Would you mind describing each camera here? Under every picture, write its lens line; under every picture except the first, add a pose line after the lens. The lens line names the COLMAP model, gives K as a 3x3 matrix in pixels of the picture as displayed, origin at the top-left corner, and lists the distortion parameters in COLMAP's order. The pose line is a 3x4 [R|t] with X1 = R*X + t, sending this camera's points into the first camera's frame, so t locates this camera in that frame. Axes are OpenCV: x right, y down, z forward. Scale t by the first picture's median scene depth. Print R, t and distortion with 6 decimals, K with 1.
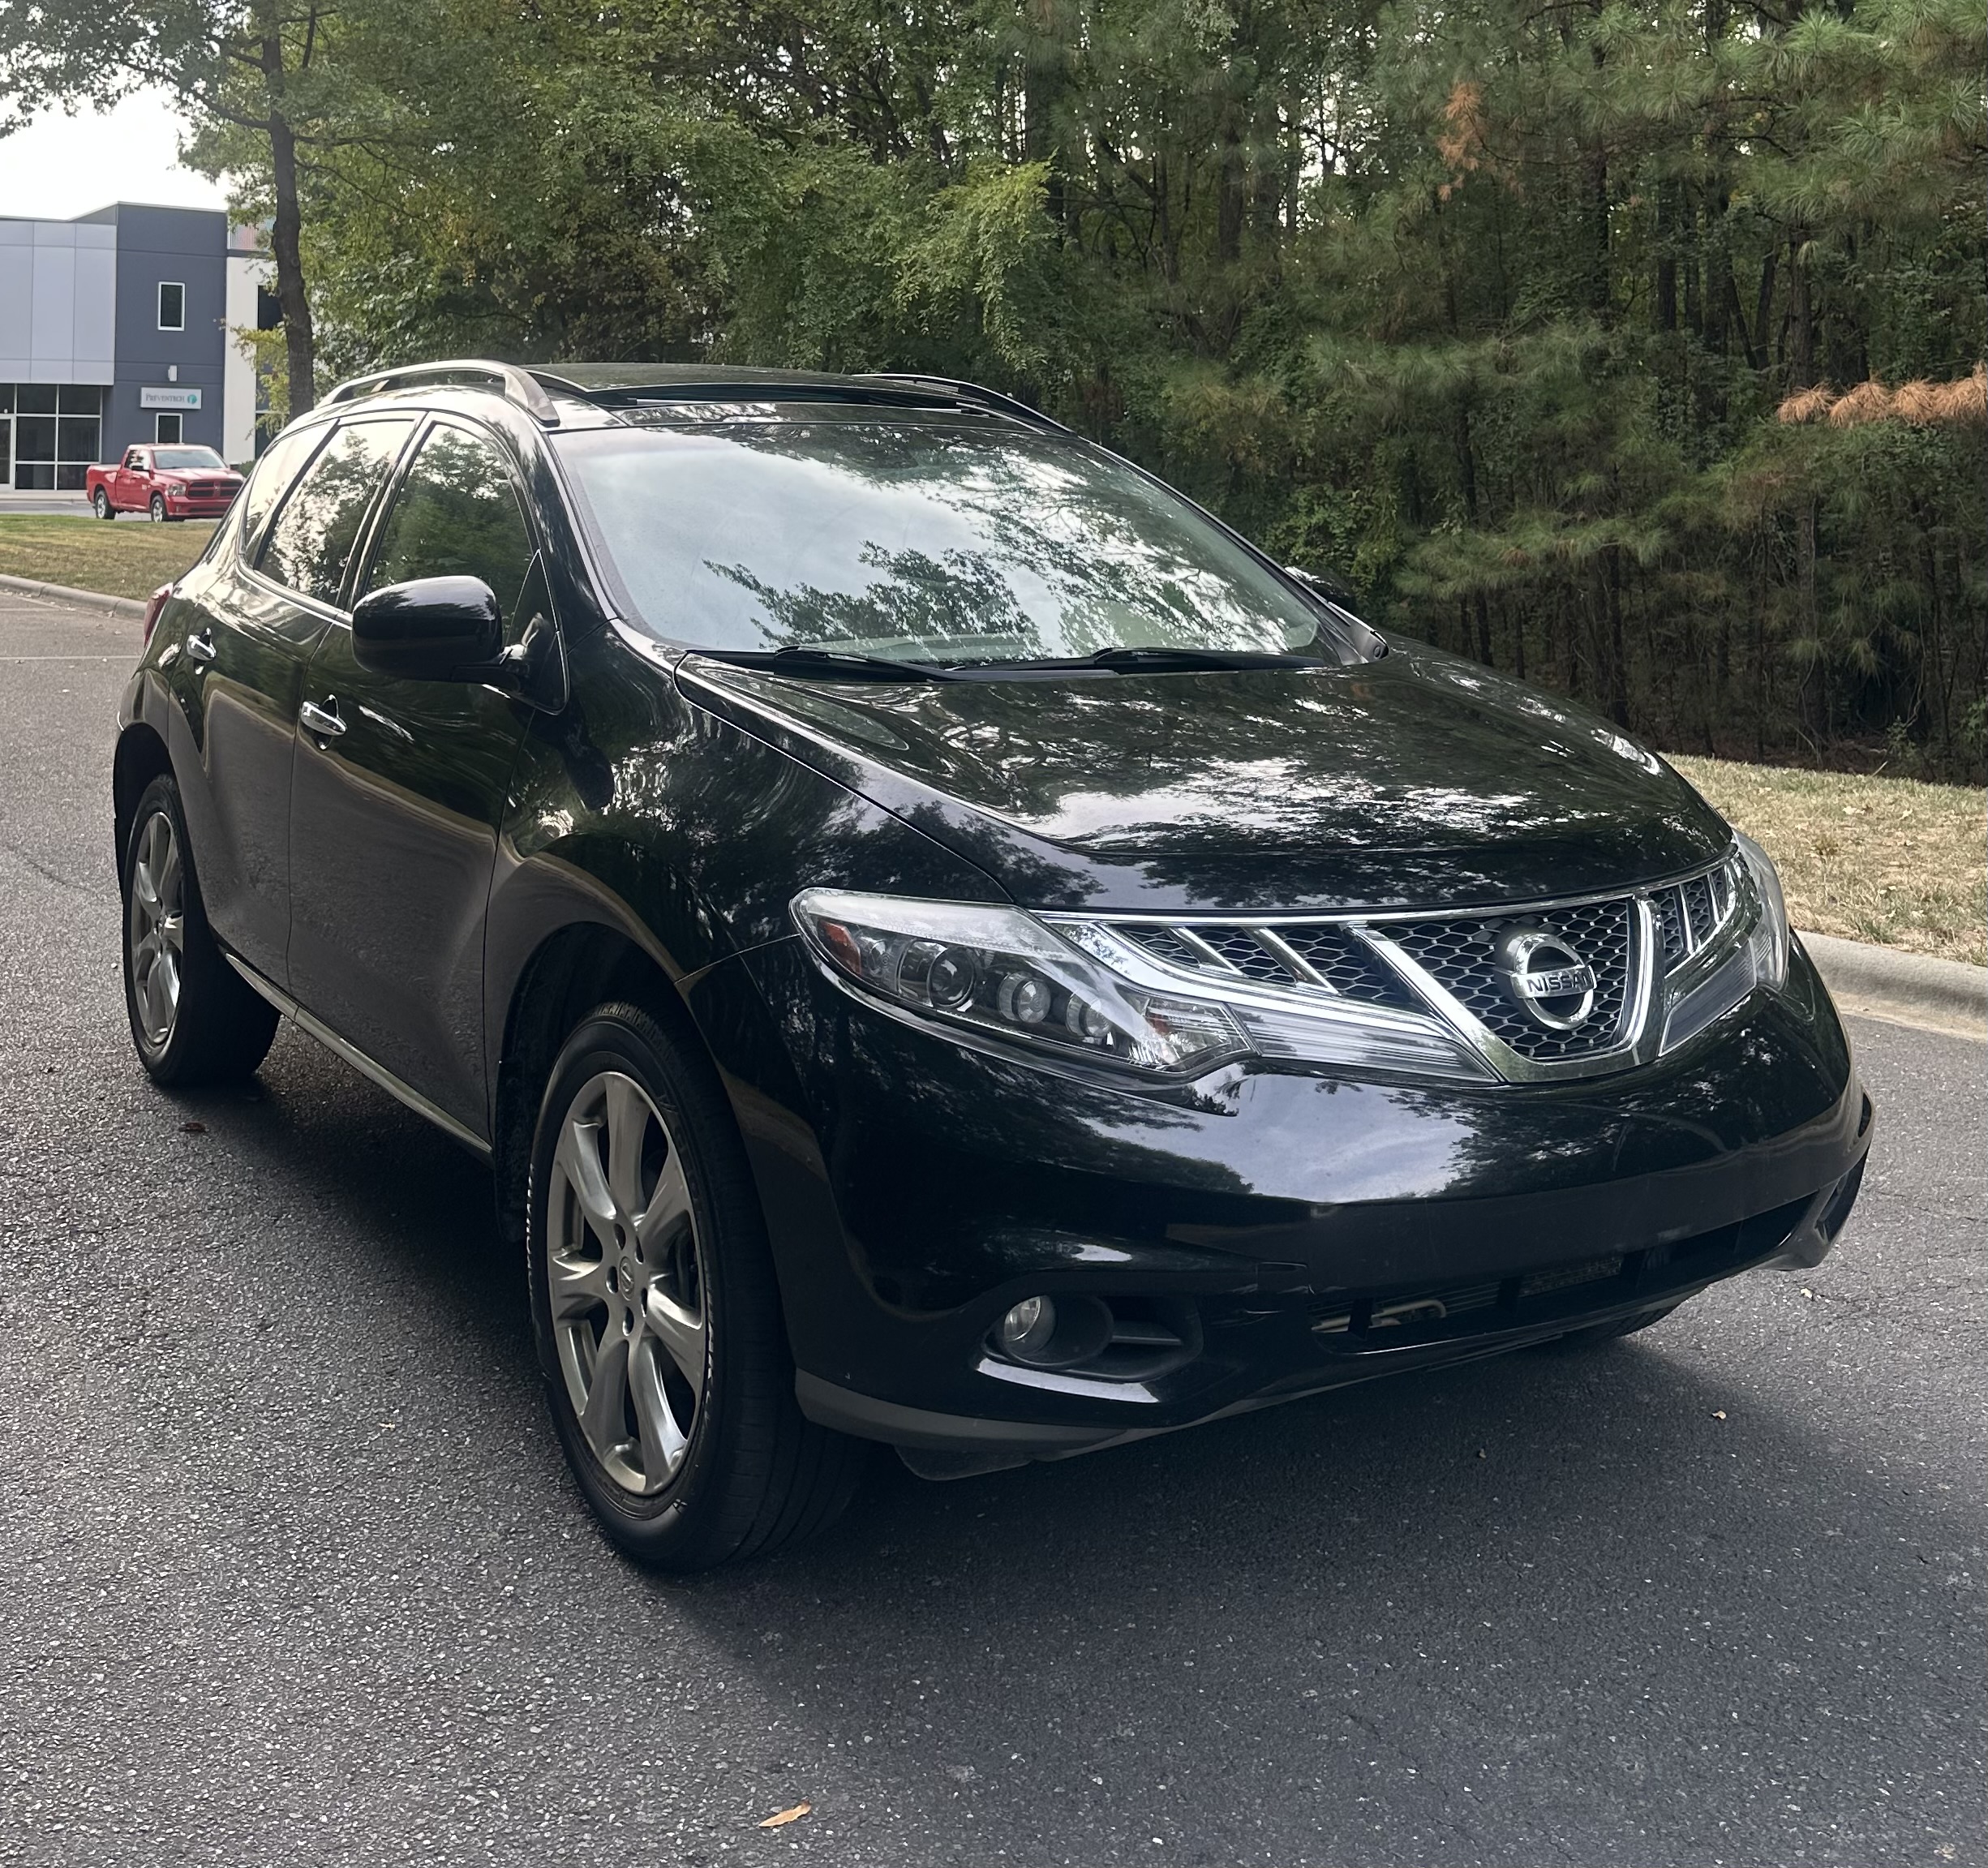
lens RADIAL K [[1663.7, 0, 994.0], [0, 1663.7, 934.0], [0, 0, 1]] dist [0.013576, 0.001070]
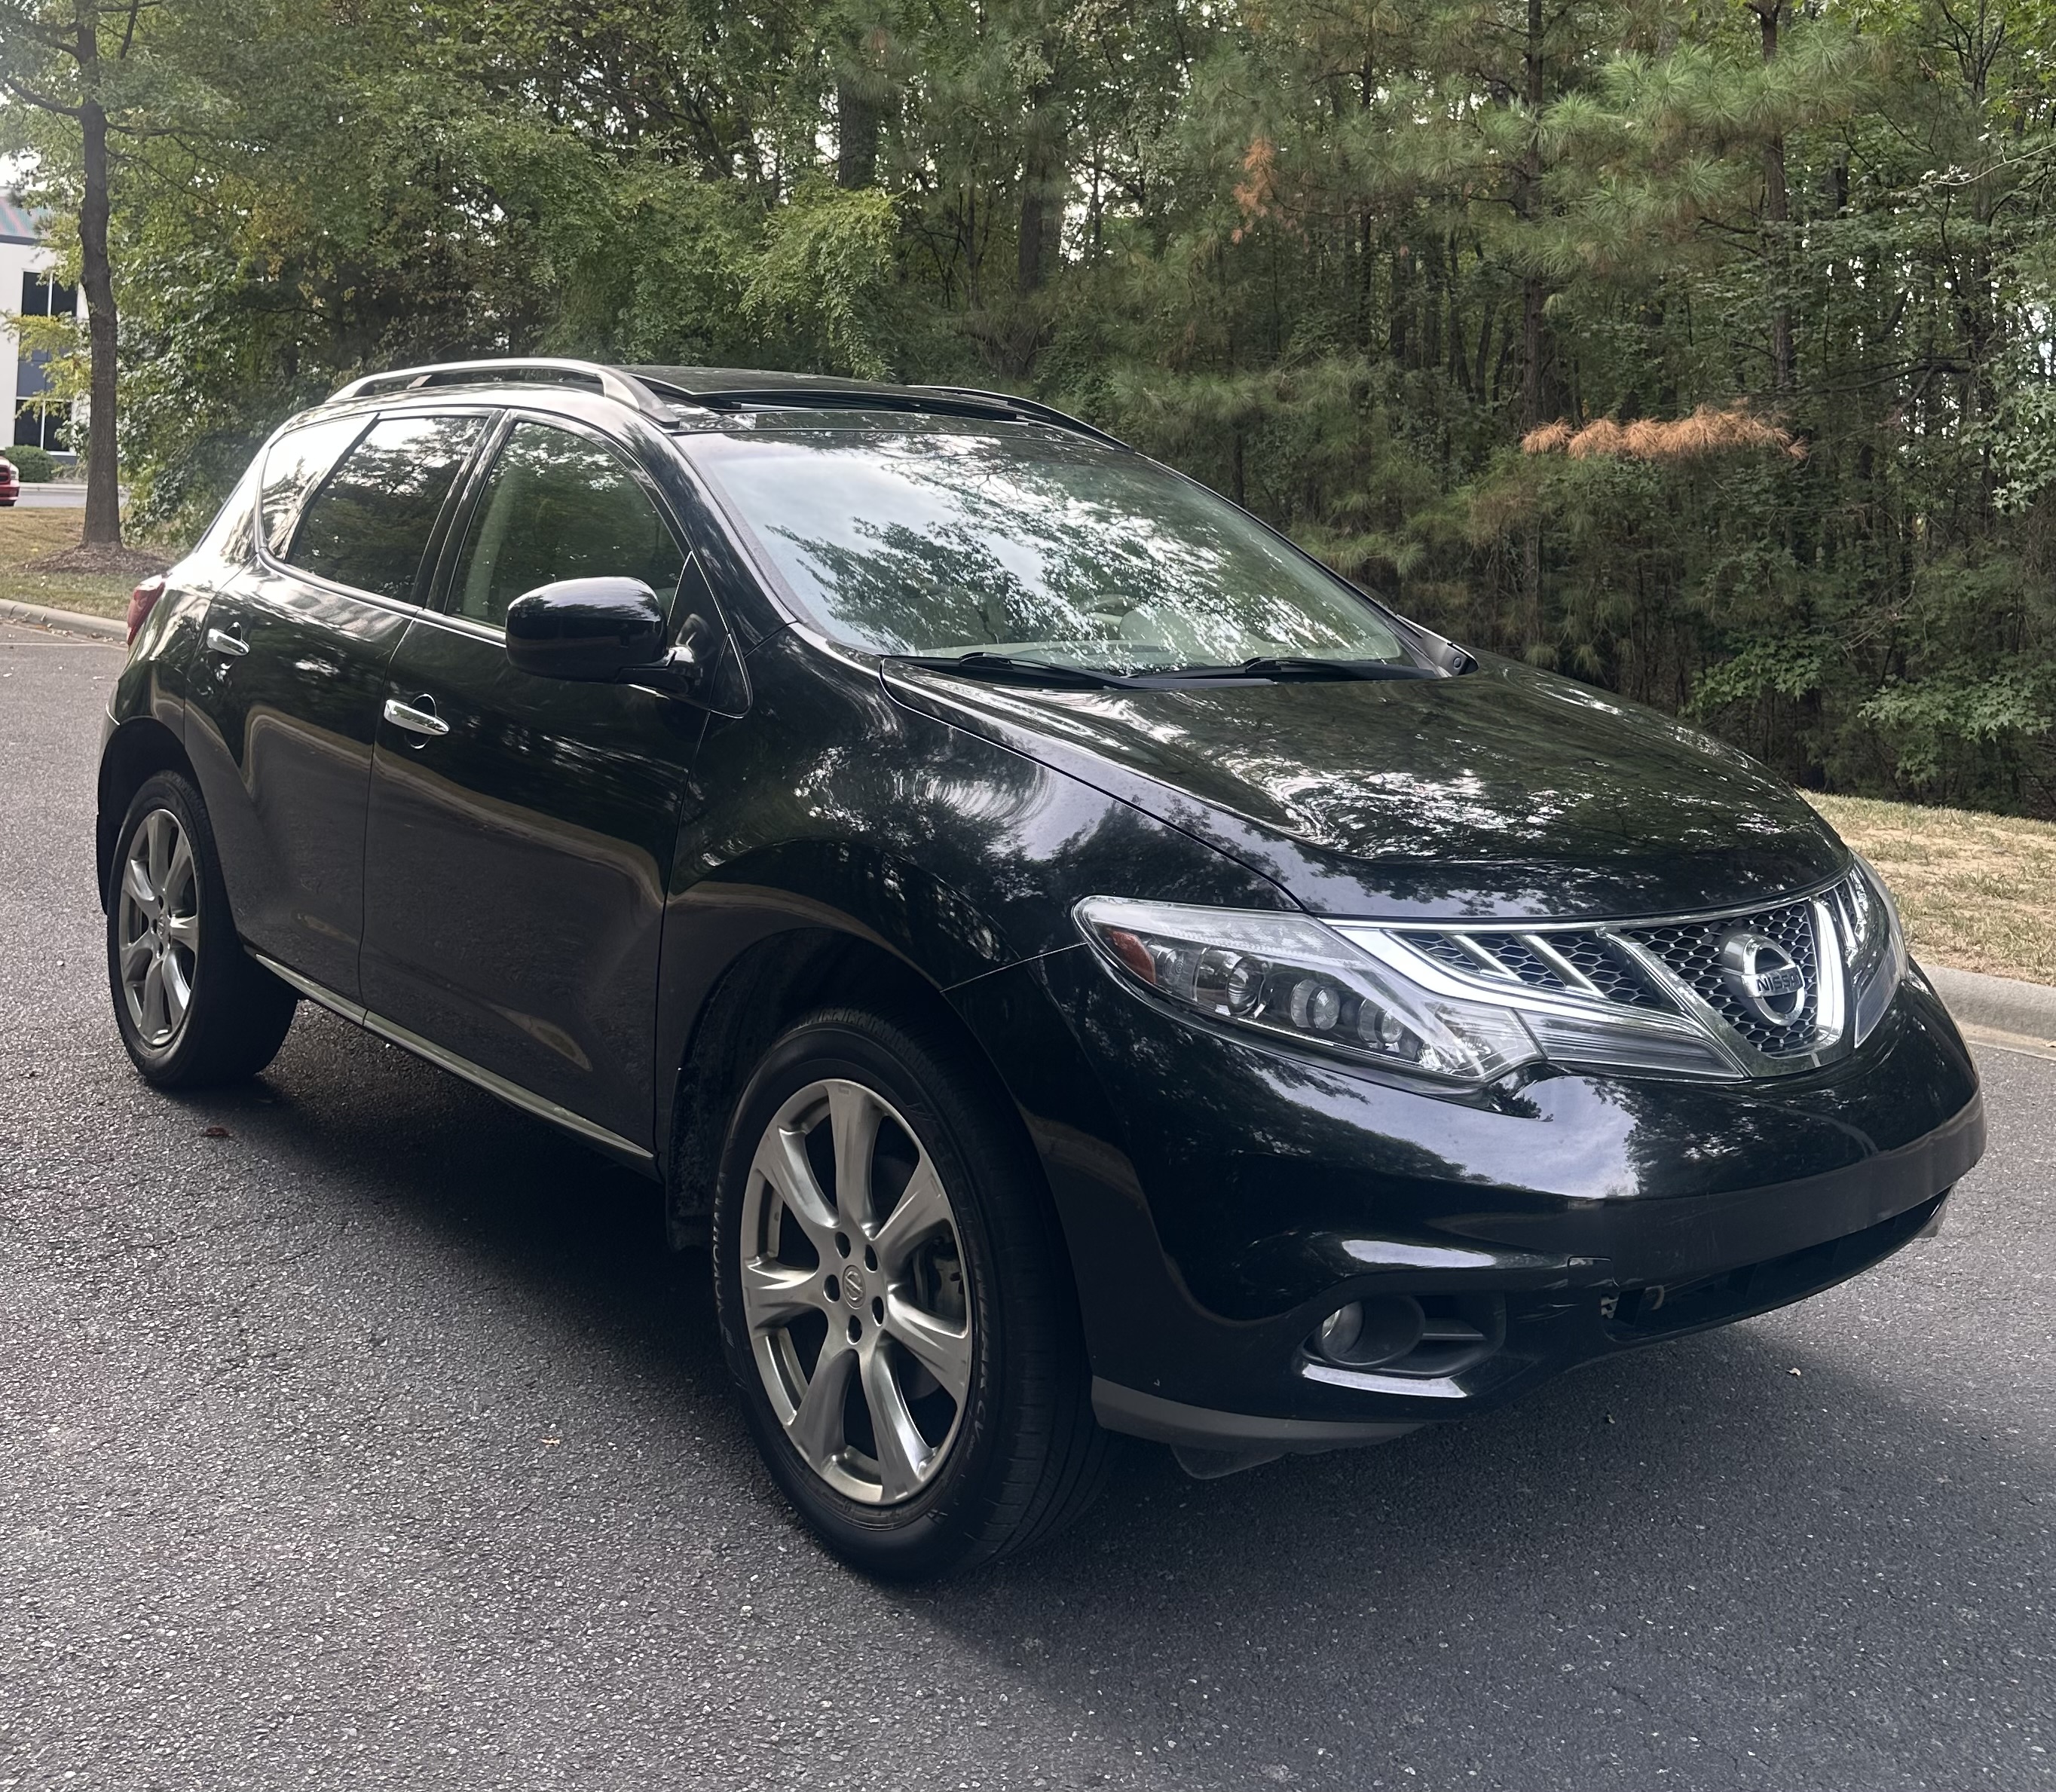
lens RADIAL K [[1569.7, 0, 1028.0], [0, 1569.7, 896.0], [0, 0, 1]] dist [0.011761, -0.001919]
pose [[0.992150, -0.004452, 0.124973, -0.235365], [0.005998, 0.999910, -0.012002, -0.015042], [-0.124908, 0.012657, 0.992088, 0.053212]]
